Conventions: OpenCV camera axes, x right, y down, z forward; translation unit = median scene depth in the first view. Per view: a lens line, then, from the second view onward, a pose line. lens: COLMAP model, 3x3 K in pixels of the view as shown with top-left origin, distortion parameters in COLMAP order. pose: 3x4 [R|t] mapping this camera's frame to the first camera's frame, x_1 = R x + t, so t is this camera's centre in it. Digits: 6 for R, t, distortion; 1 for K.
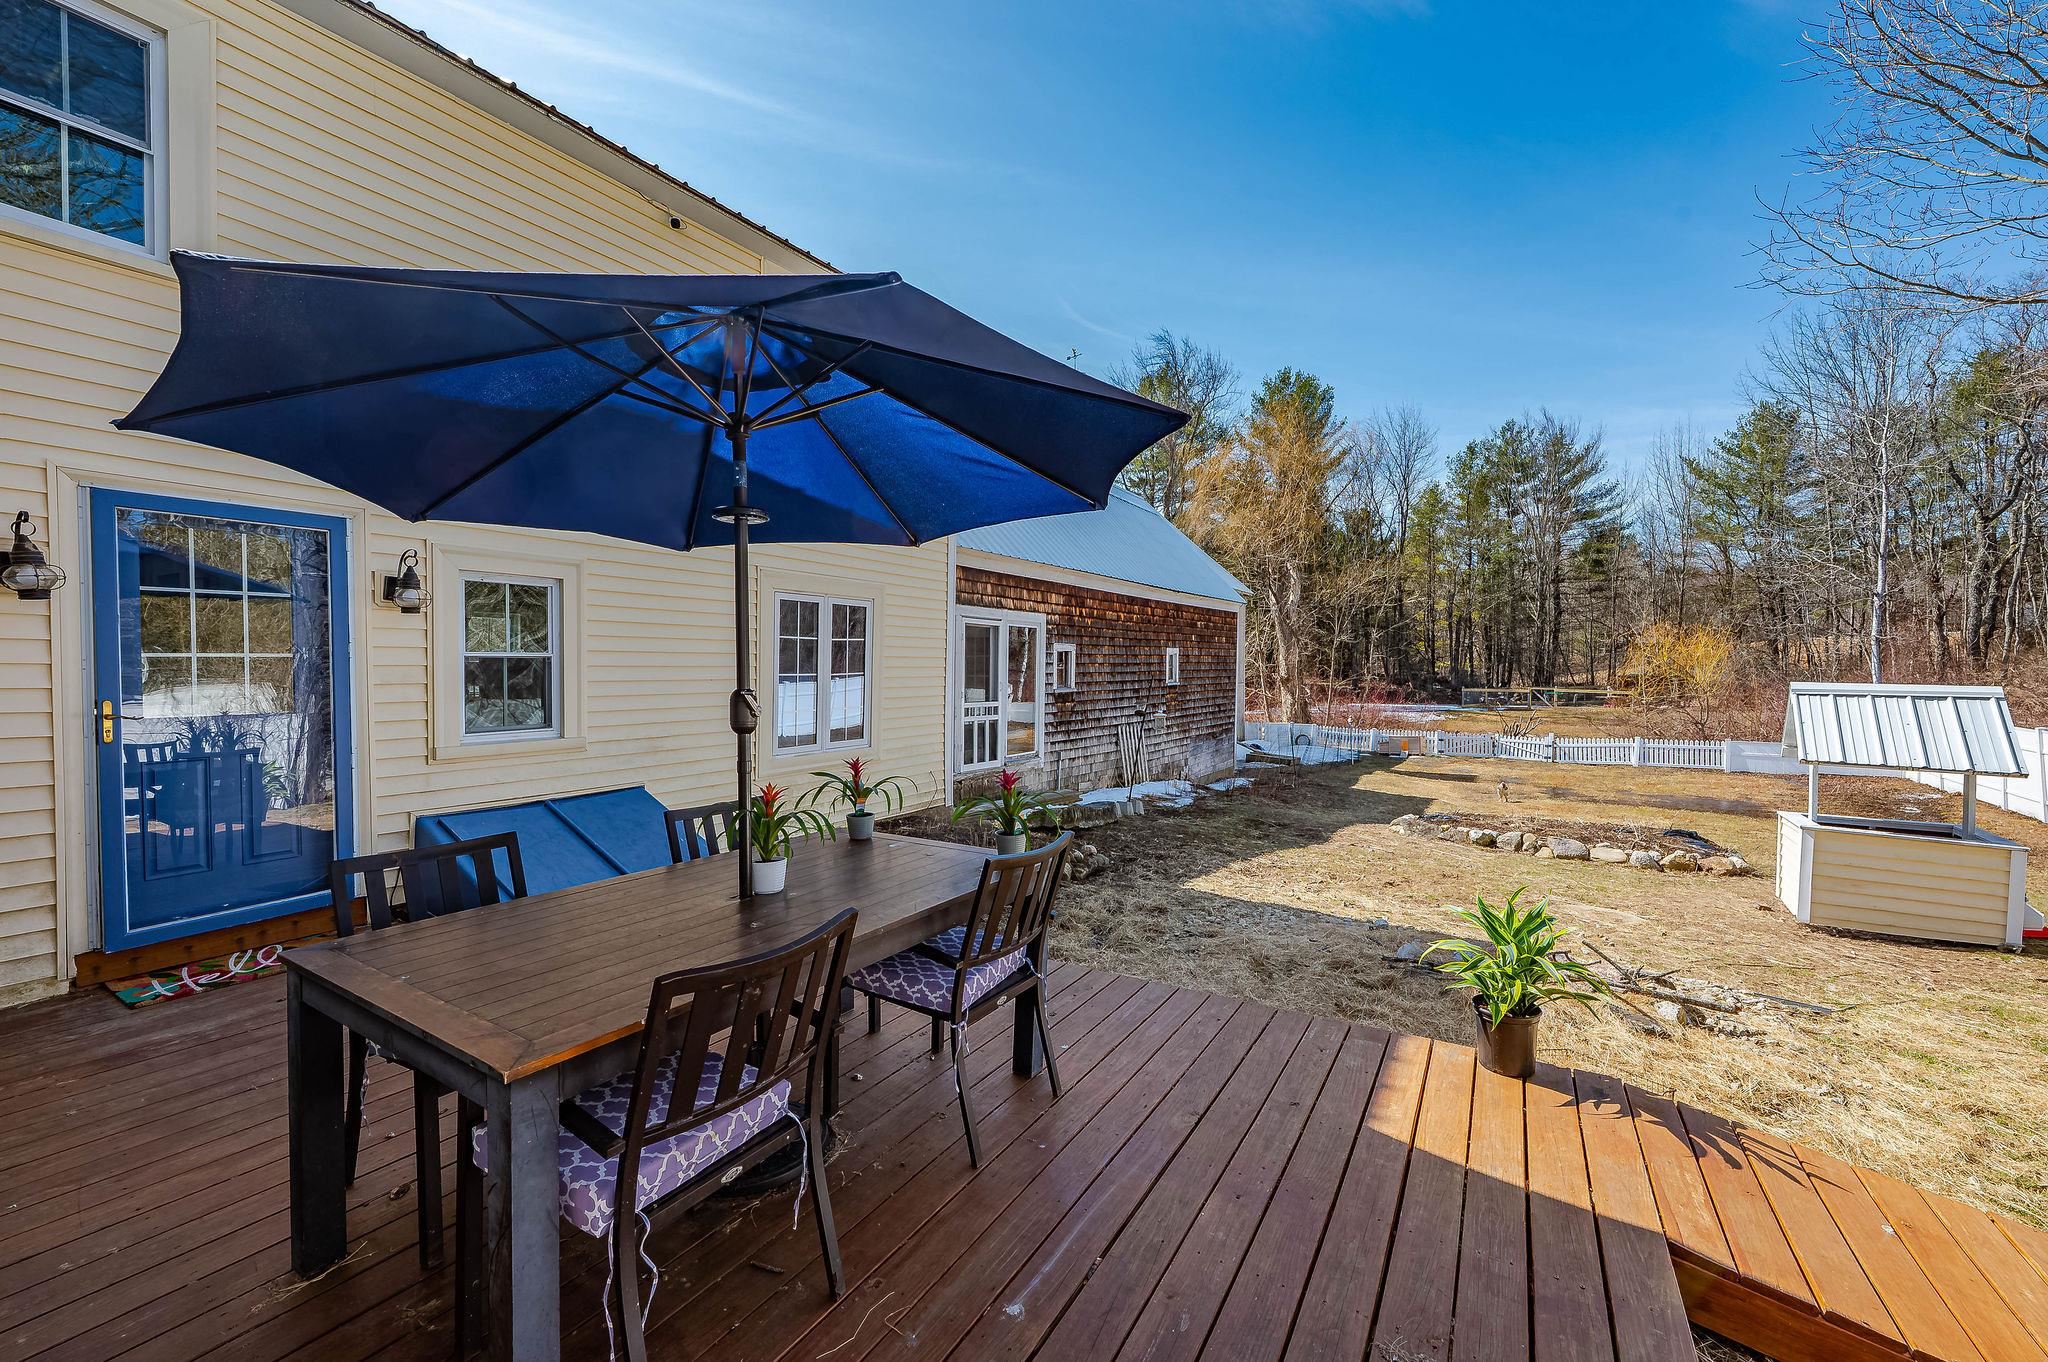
lens RADIAL K [[827.8, 0, 1025.6], [0, 827.8, 674.2], [0, 0, 1]] dist [0.001038, -0.000098]
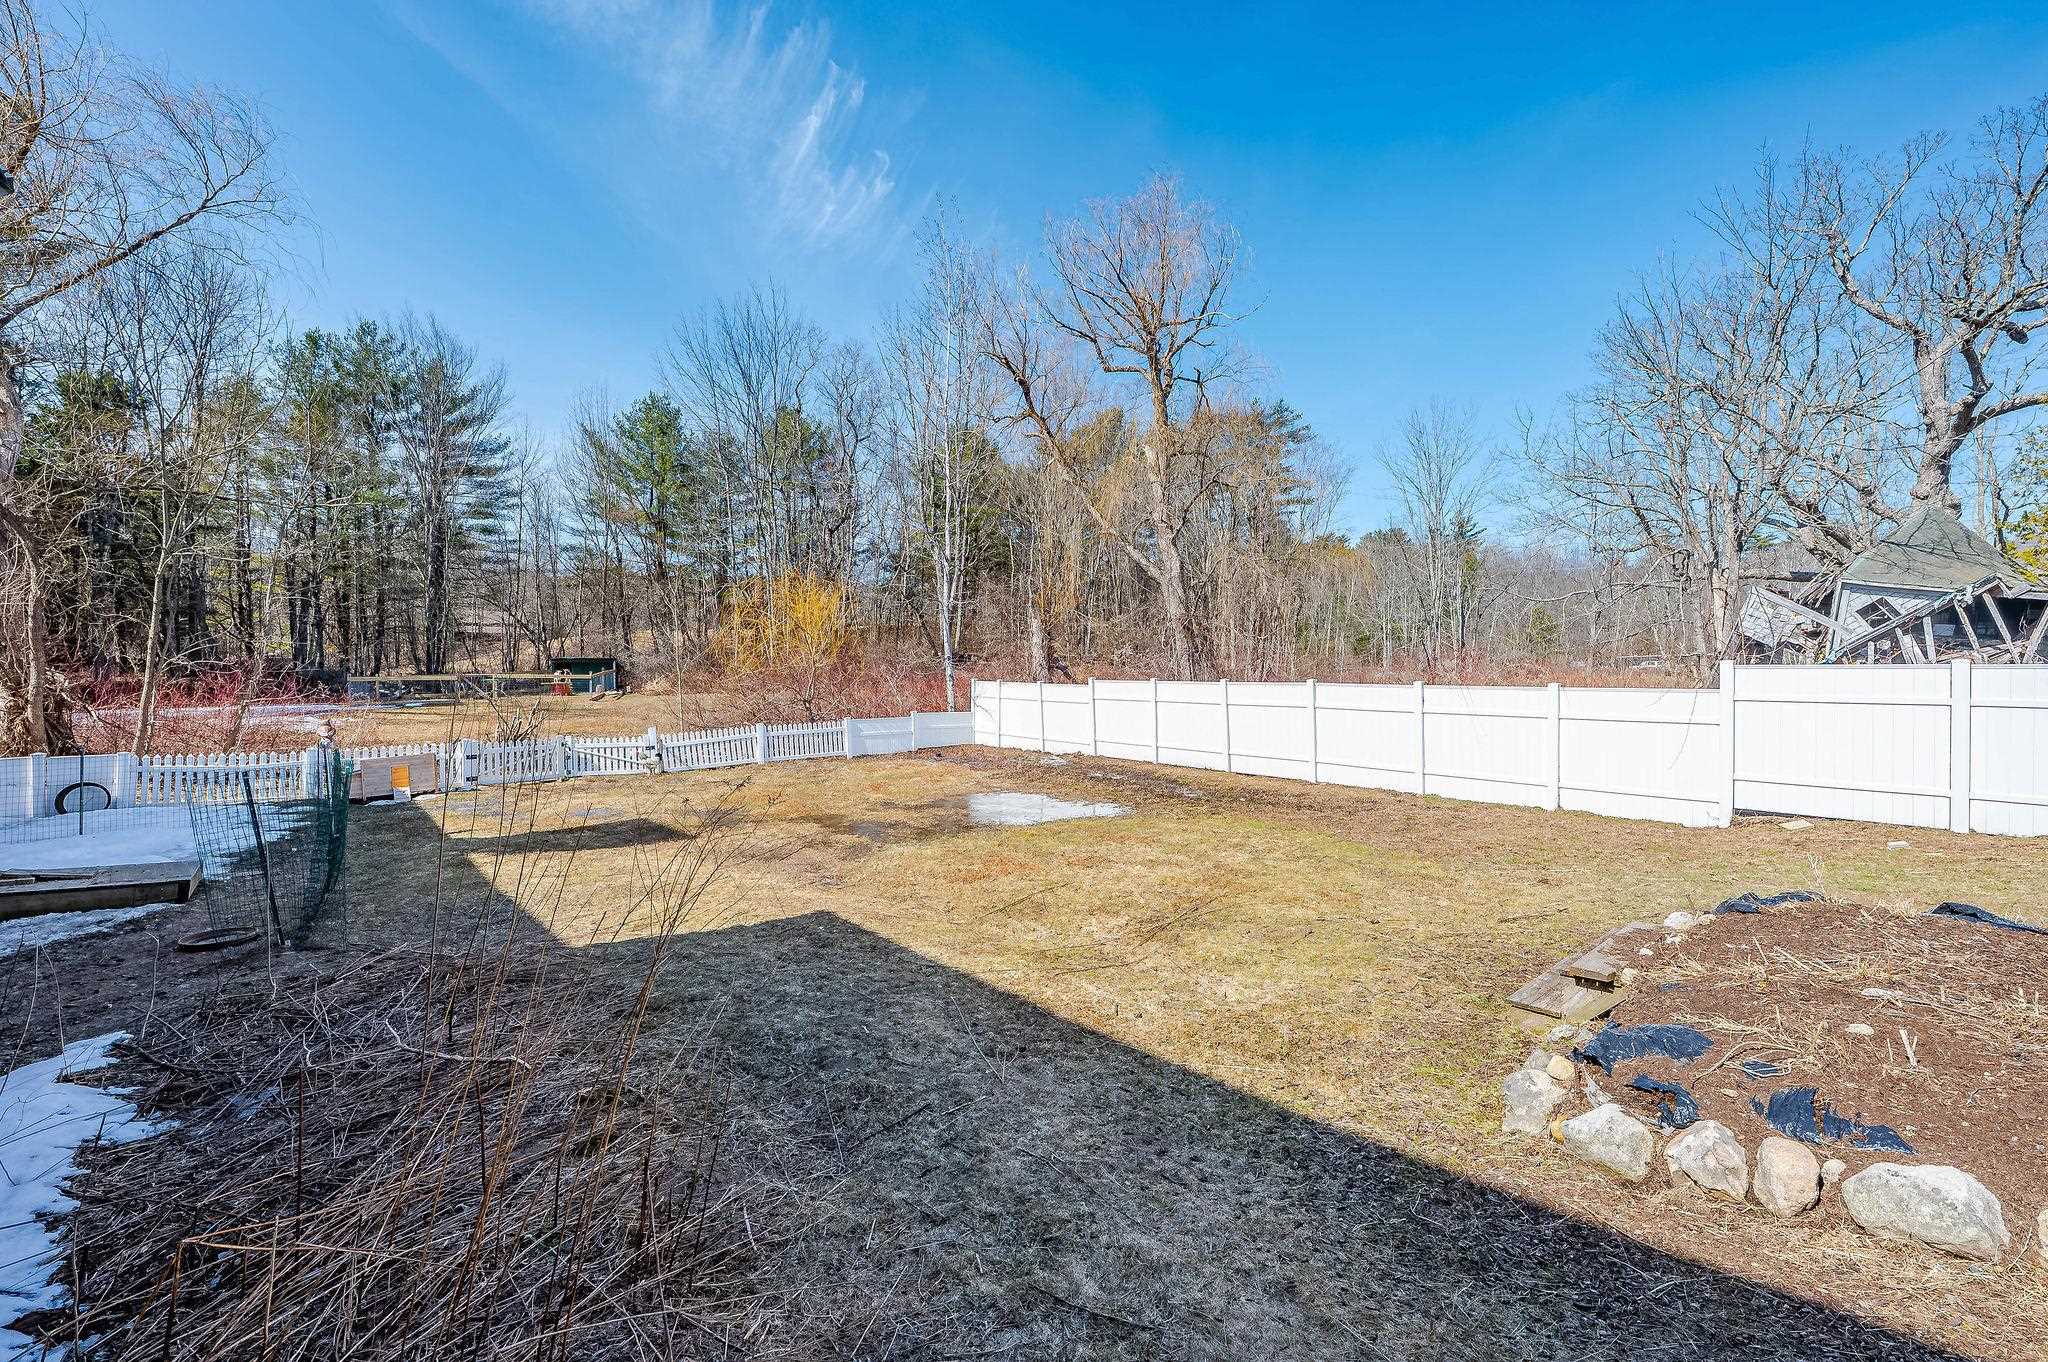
lens RADIAL K [[827.8, 0, 1025.6], [0, 827.8, 674.2], [0, 0, 1]] dist [0.001038, -0.000098]
pose [[0.295571, -0.008436, 0.955283, 0.052630], [0.013601, 0.999897, 0.004622, 0.014366], [-0.955224, 0.011627, 0.295655, 0.245440]]
